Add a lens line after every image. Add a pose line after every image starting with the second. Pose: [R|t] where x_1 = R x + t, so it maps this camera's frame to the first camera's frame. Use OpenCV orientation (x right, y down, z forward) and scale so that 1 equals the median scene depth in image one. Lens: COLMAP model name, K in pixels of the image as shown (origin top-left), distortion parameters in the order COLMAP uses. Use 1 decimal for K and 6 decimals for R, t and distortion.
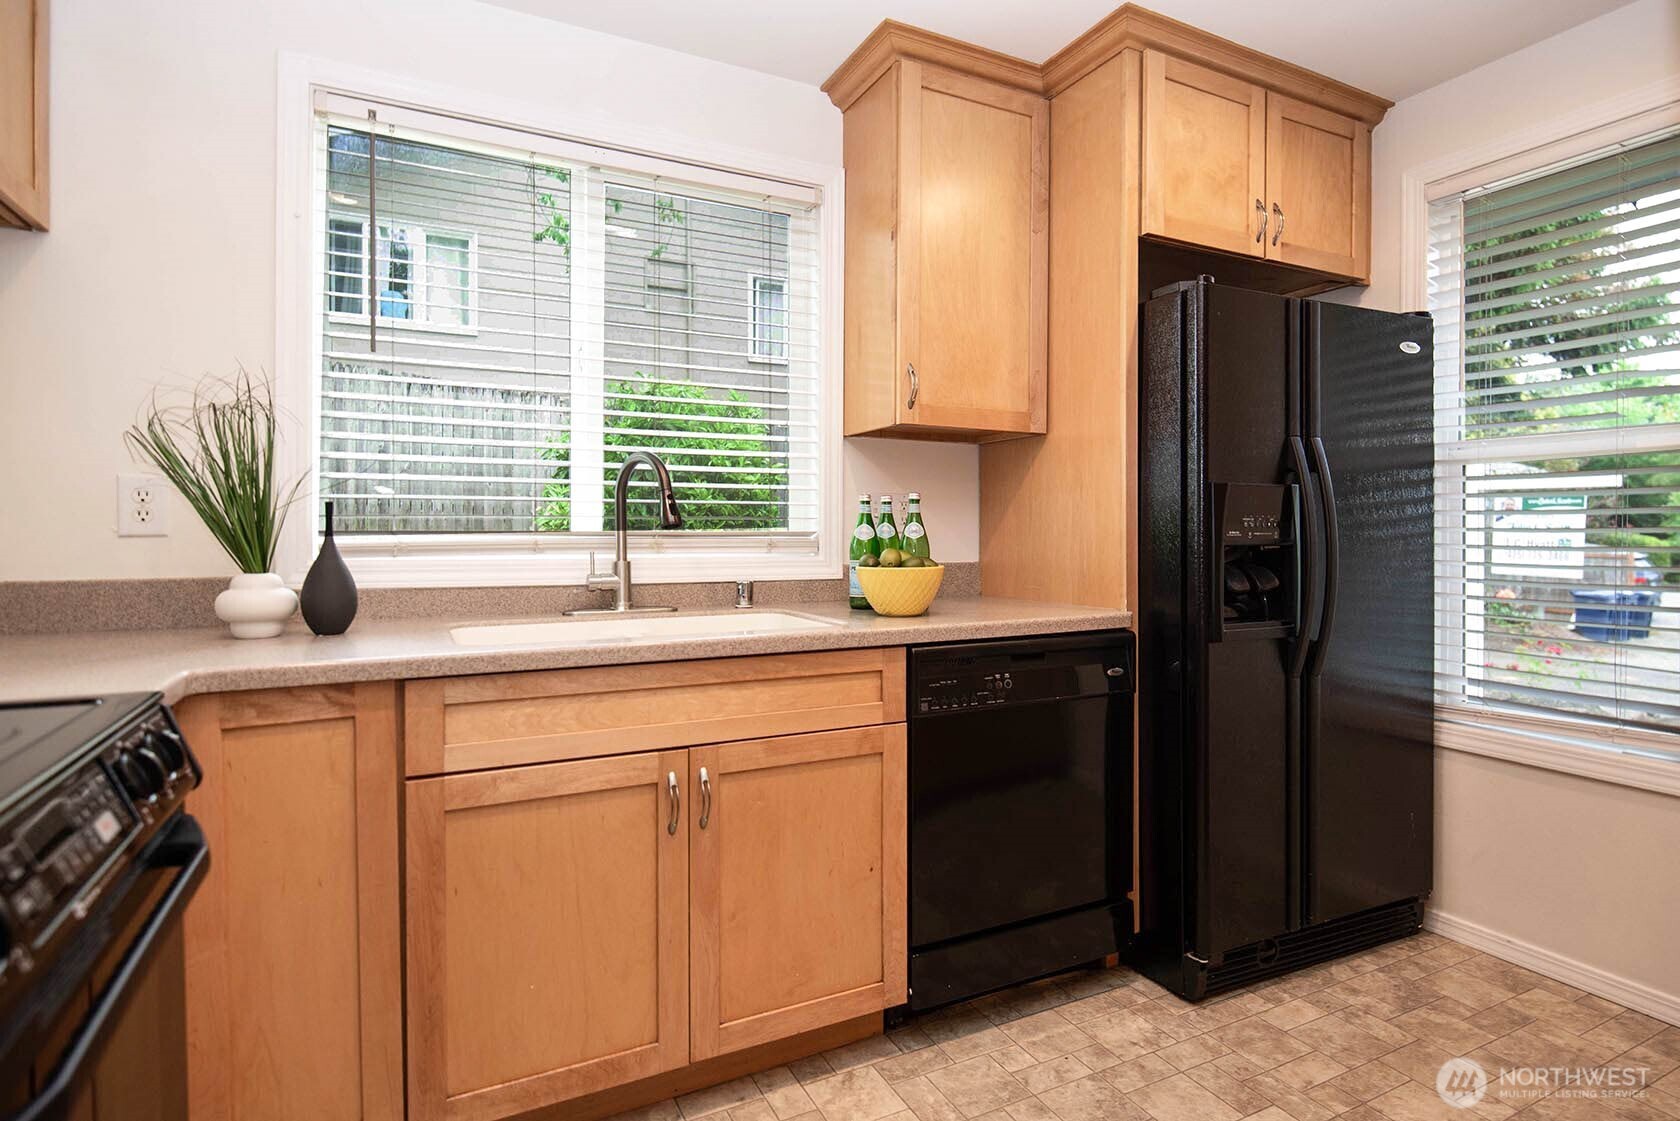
lens RADIAL K [[865.5, 0, 838.1], [0, 865.5, 553.8], [0, 0, 1]] dist [0.002865, -0.001757]
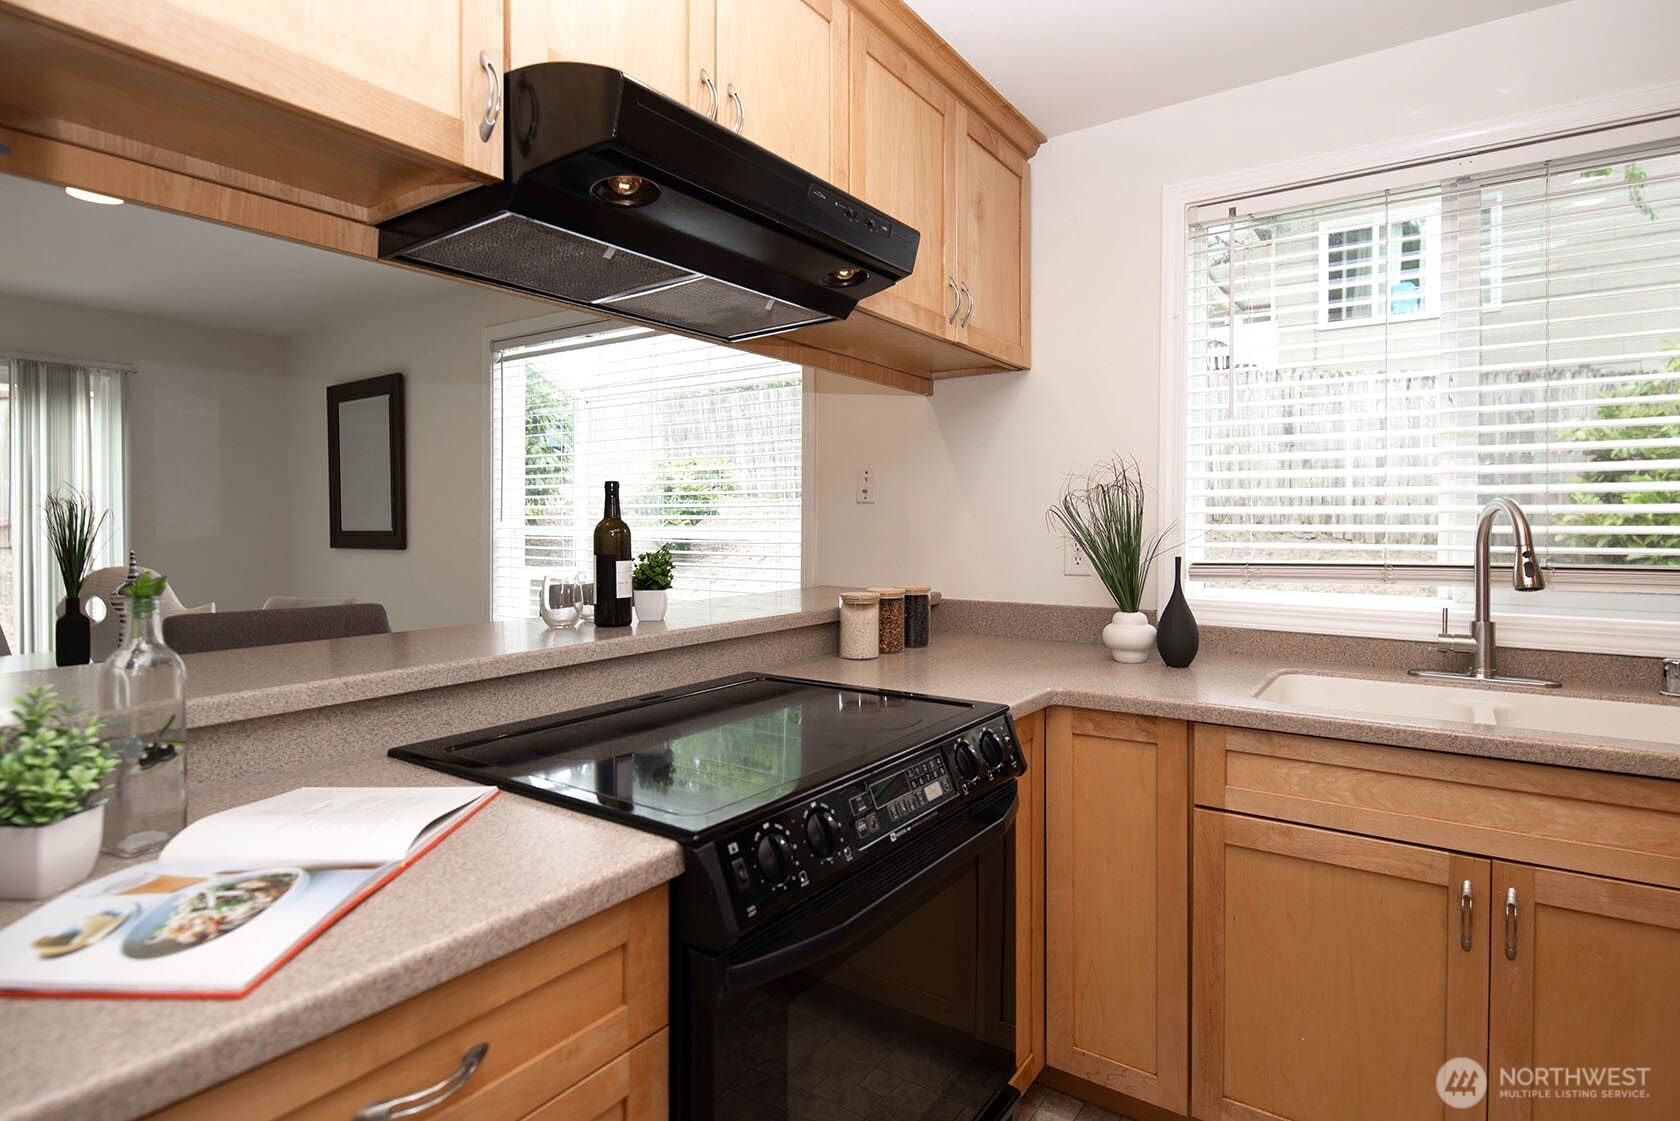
lens RADIAL K [[865.5, 0, 846.0], [0, 865.5, 549.9], [0, 0, 1]] dist [0.002865, -0.001757]
pose [[0.481339, 0.020208, -0.876301, 0.284552], [-0.013882, 0.999785, 0.015430, -0.094353], [0.876424, 0.004738, 0.481516, 0.014279]]
